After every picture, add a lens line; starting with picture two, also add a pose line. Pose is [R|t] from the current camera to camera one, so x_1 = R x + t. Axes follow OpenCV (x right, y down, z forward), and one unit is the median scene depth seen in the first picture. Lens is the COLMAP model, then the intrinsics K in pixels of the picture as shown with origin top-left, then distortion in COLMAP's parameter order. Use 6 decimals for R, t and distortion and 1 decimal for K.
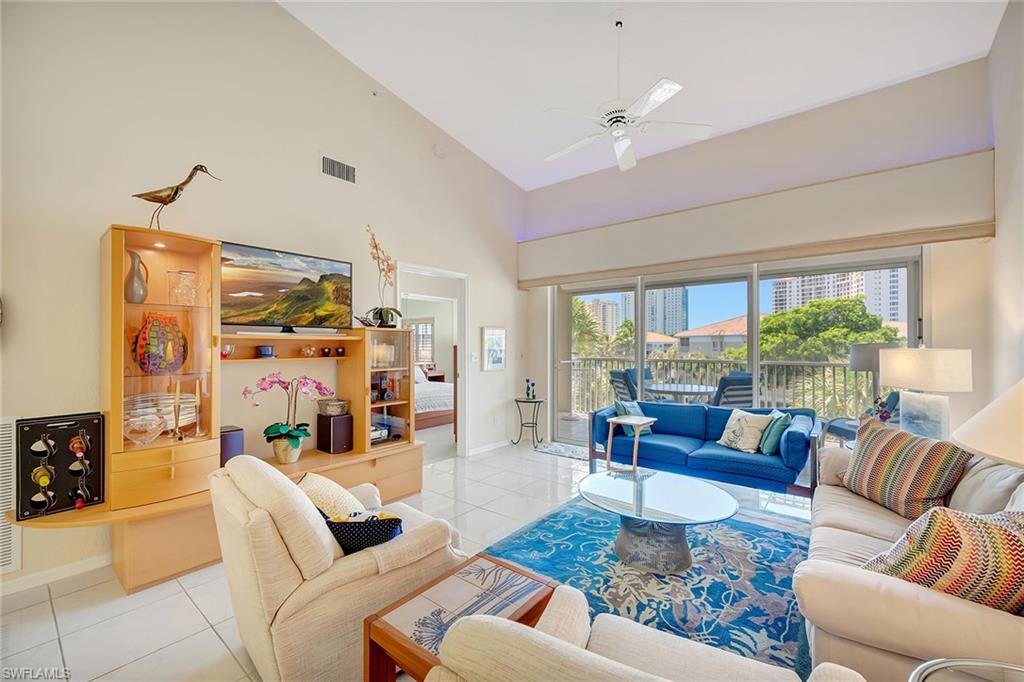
lens RADIAL K [[413.4, 0, 508.0], [0, 413.4, 343.0], [0, 0, 1]] dist [0.003603, 0.003369]
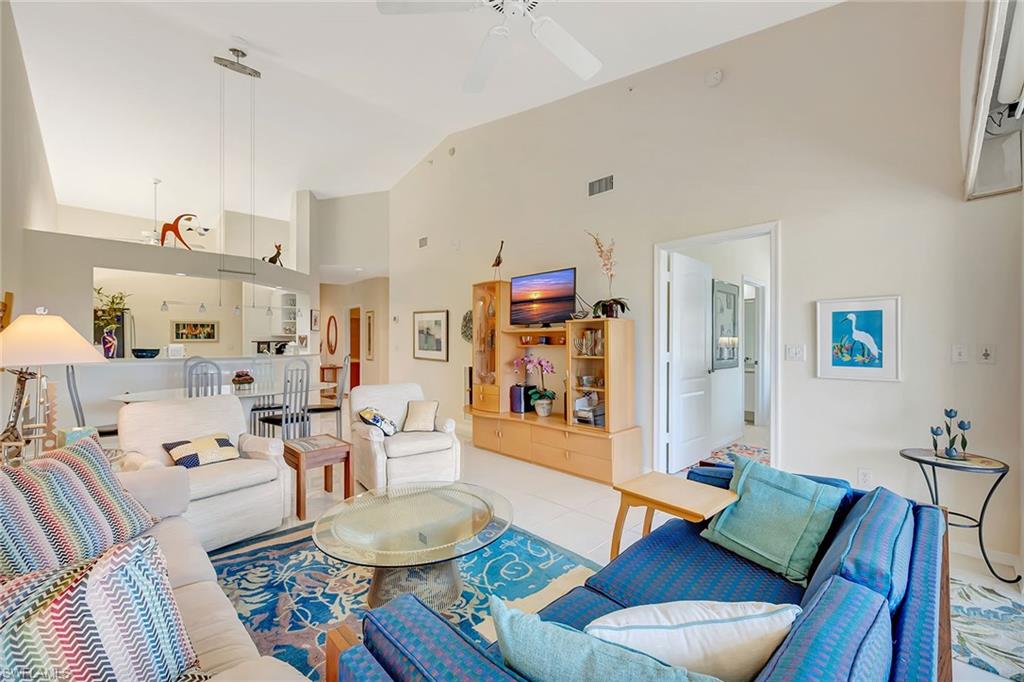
lens RADIAL K [[413.4, 0, 517.2], [0, 413.4, 343.6], [0, 0, 1]] dist [0.003603, 0.003369]
pose [[-0.125317, 0.003070, -0.992112, 0.815641], [0.006035, 0.999979, 0.002332, 0.024474], [0.992098, -0.005695, -0.125333, 0.949288]]
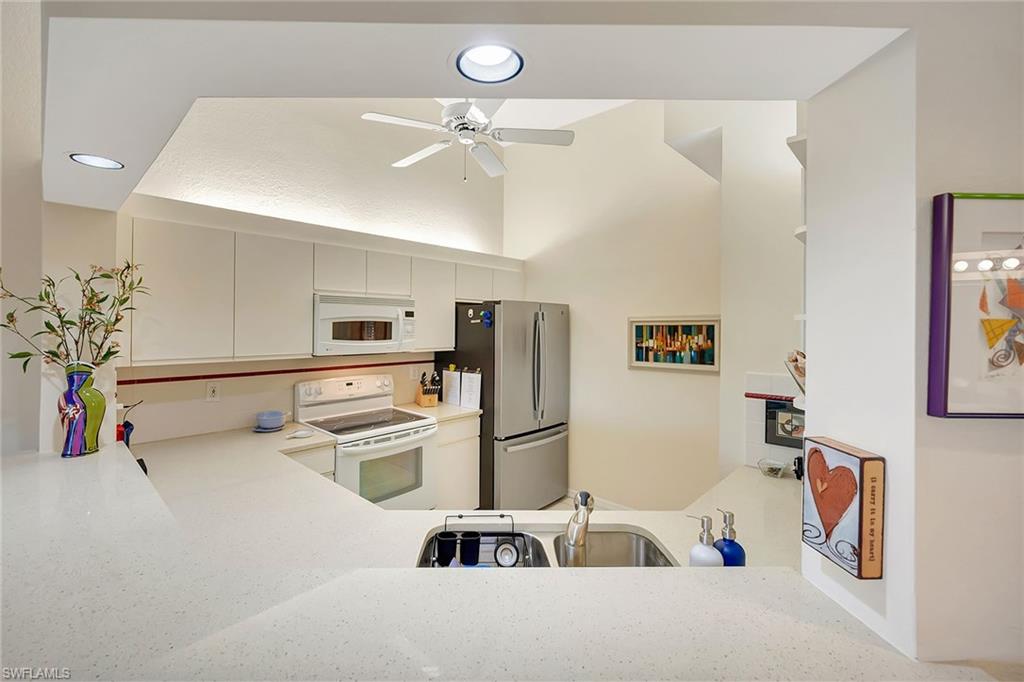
lens RADIAL K [[425.9, 0, 491.9], [0, 425.9, 319.9], [0, 0, 1]] dist [0.015298, -0.001176]
pose [[-0.995873, -0.006245, 0.090542, -0.944817], [-0.008015, 0.999783, -0.019203, -0.083020], [-0.090402, -0.019850, -0.995707, -0.127371]]
